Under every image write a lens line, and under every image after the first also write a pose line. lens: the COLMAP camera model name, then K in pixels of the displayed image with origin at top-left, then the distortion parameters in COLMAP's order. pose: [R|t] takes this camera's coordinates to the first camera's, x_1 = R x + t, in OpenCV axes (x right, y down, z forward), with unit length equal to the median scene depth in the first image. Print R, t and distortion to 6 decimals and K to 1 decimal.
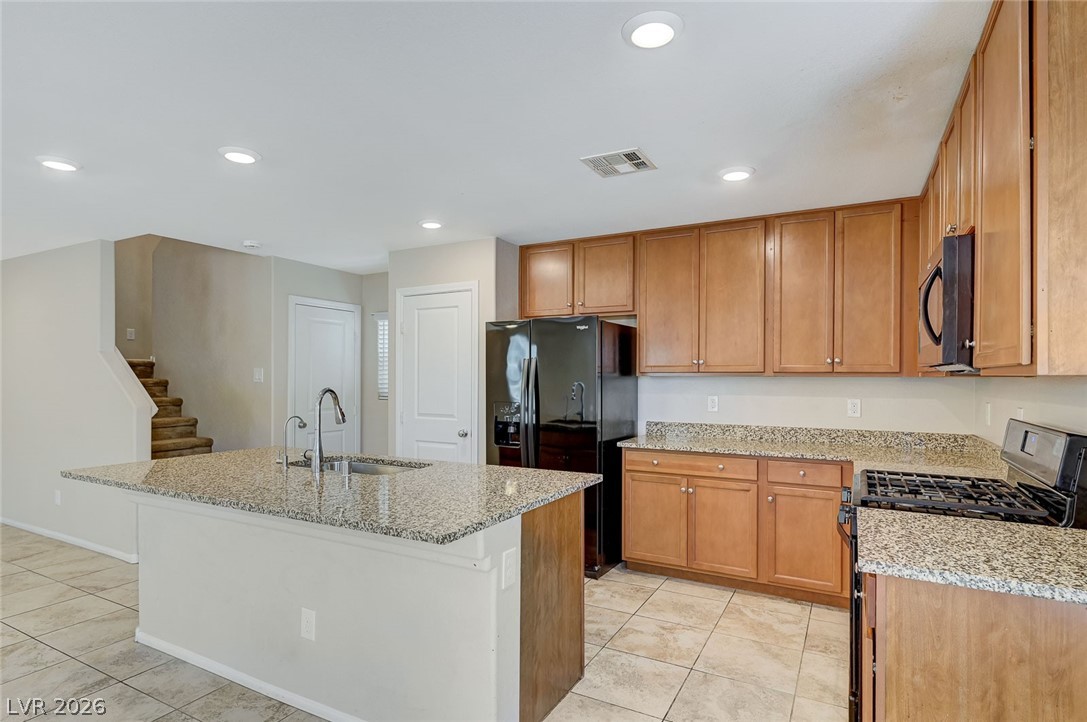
lens RADIAL K [[561.6, 0, 547.1], [0, 561.6, 379.6], [0, 0, 1]] dist [-0.001219, -0.000947]
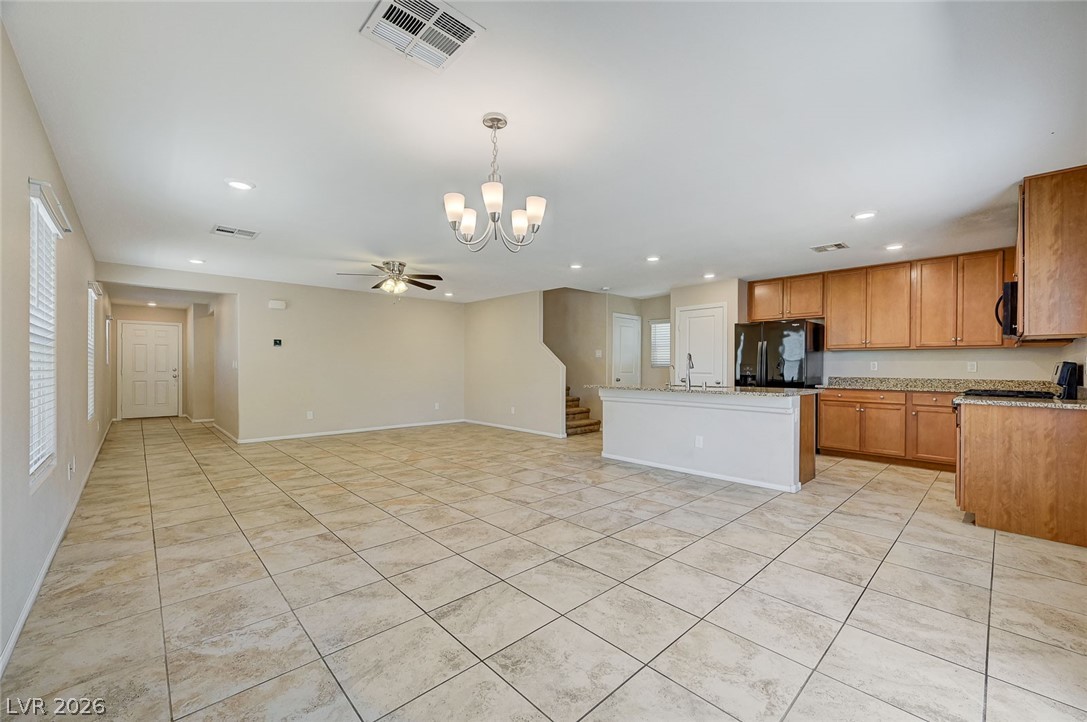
lens RADIAL K [[431.6, 0, 549.5], [0, 431.6, 369.3], [0, 0, 1]] dist [-0.002183, 0.000539]
pose [[0.950981, 0.003598, -0.309228, -0.292897], [-0.003008, 0.999993, 0.002384, 0.060998], [0.309234, -0.001337, 0.950985, -0.692035]]
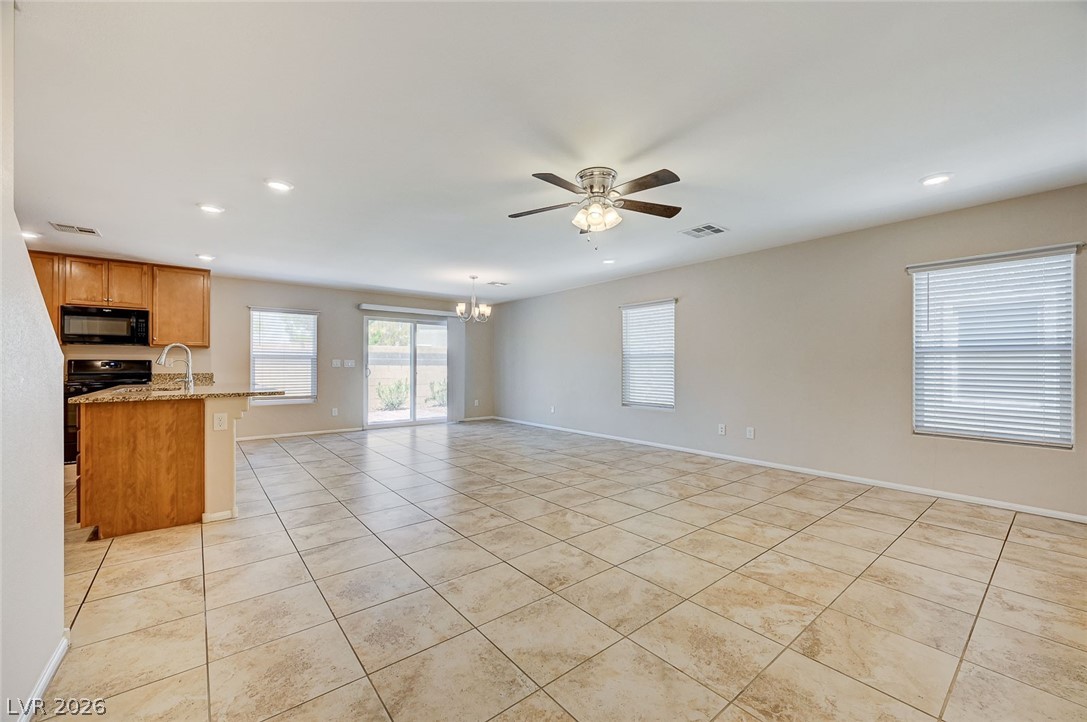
lens RADIAL K [[431.6, 0, 546.2], [0, 431.6, 363.4], [0, 0, 1]] dist [-0.002183, 0.000539]
pose [[-0.924768, 0.003474, 0.380516, -1.490561], [0.001426, 0.999983, -0.005663, 0.064847], [-0.380529, -0.004695, -0.924757, 1.359512]]
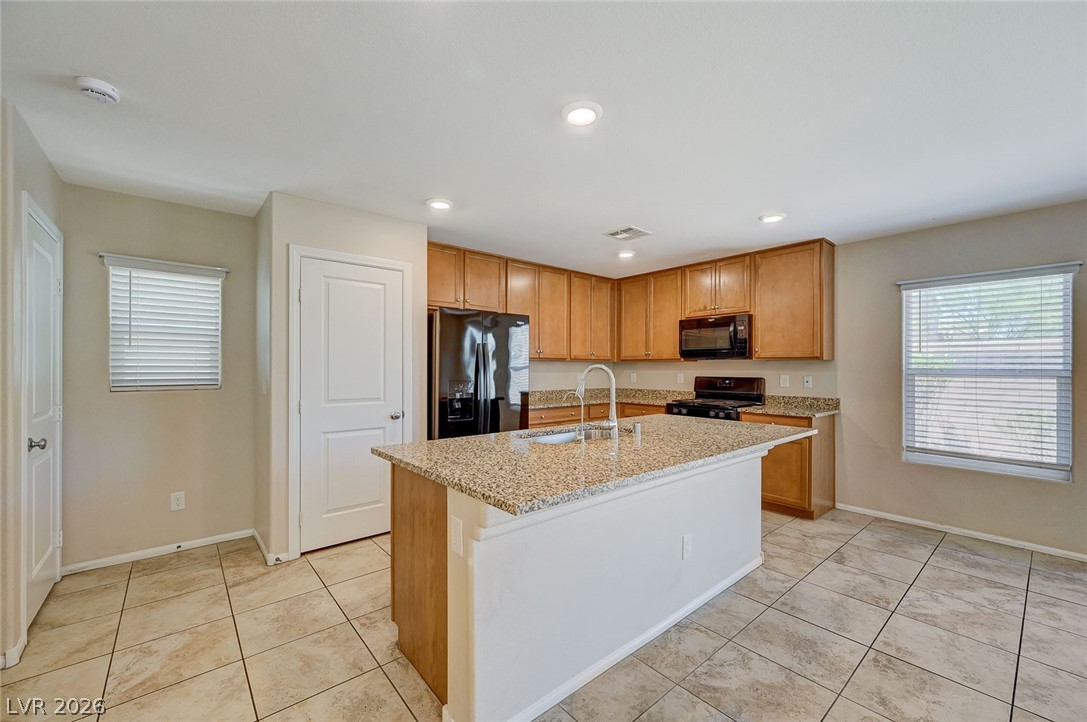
lens RADIAL K [[431.6, 0, 538.6], [0, 431.6, 367.4], [0, 0, 1]] dist [-0.002183, 0.000539]
pose [[0.372083, 0.000313, 0.928199, -0.921103], [0.000266, 1.000000, -0.000444, 0.014629], [-0.928199, 0.000412, 0.372083, 0.592799]]
